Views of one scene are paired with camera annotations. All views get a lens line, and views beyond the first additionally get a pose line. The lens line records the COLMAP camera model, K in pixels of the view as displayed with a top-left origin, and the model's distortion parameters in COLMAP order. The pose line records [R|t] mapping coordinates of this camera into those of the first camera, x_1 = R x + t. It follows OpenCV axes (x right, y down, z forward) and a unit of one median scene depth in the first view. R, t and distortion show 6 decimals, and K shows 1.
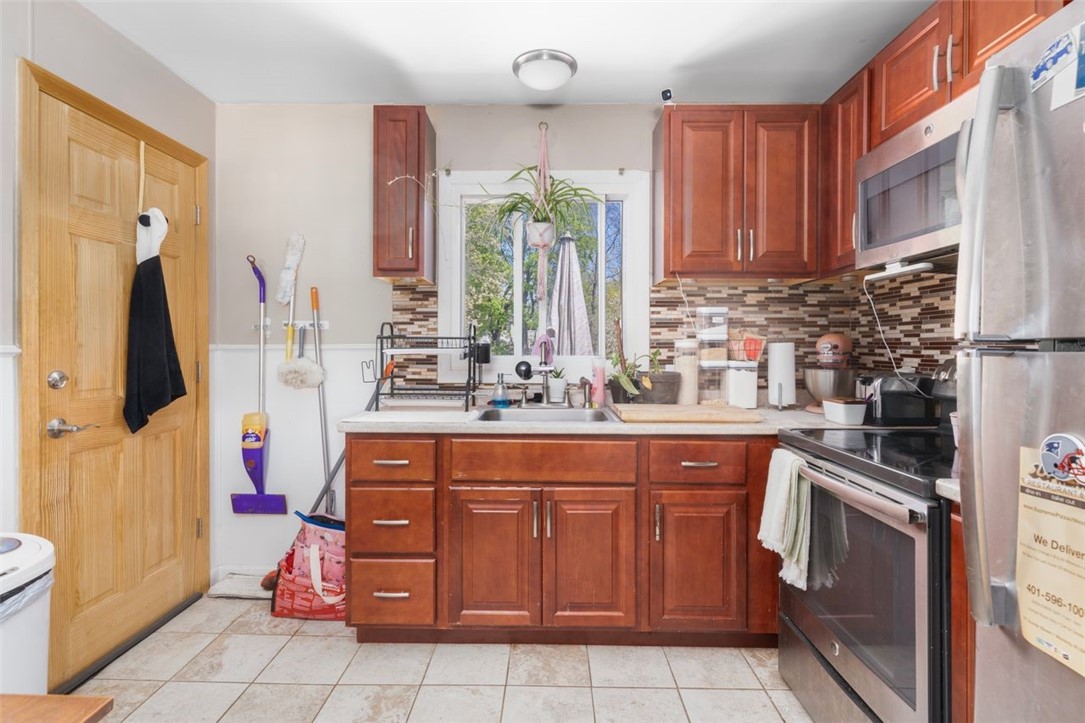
lens RADIAL K [[528.6, 0, 543.6], [0, 528.6, 360.0], [0, 0, 1]] dist [0.003685, 0.000254]
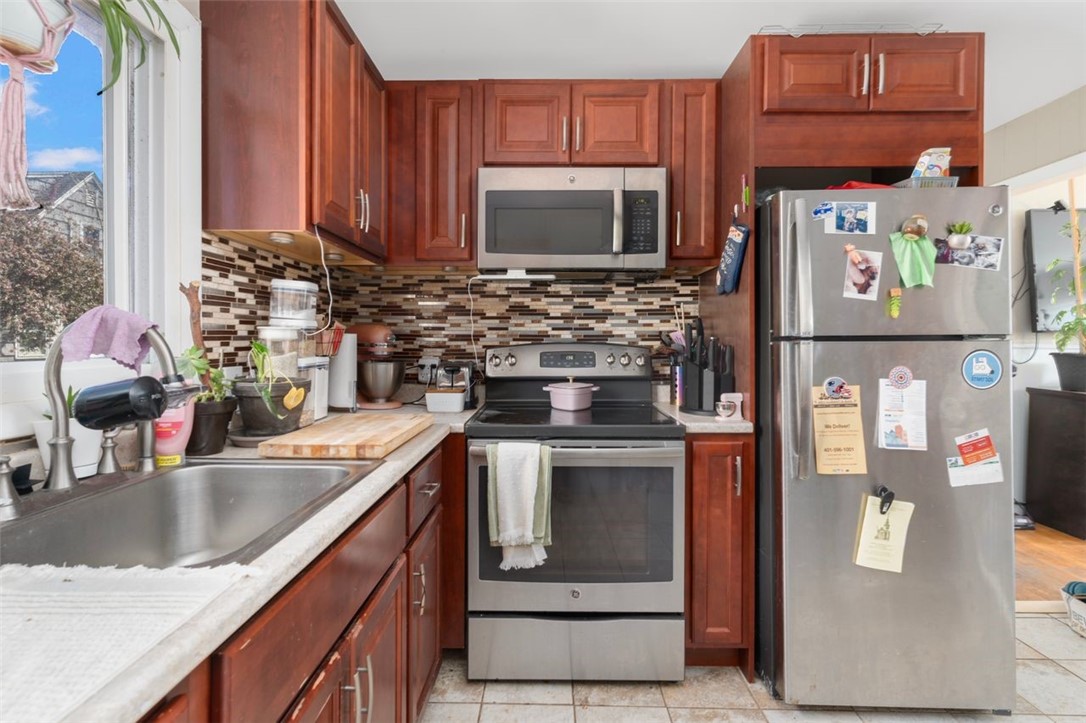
lens RADIAL K [[529.1, 0, 540.1], [0, 529.1, 355.0], [0, 0, 1]] dist [0.003685, 0.000254]
pose [[-0.003736, -0.028749, 0.999580, -0.459037], [0.022054, 0.999341, 0.028825, -0.018251], [-0.999750, 0.022152, -0.003100, 0.797511]]
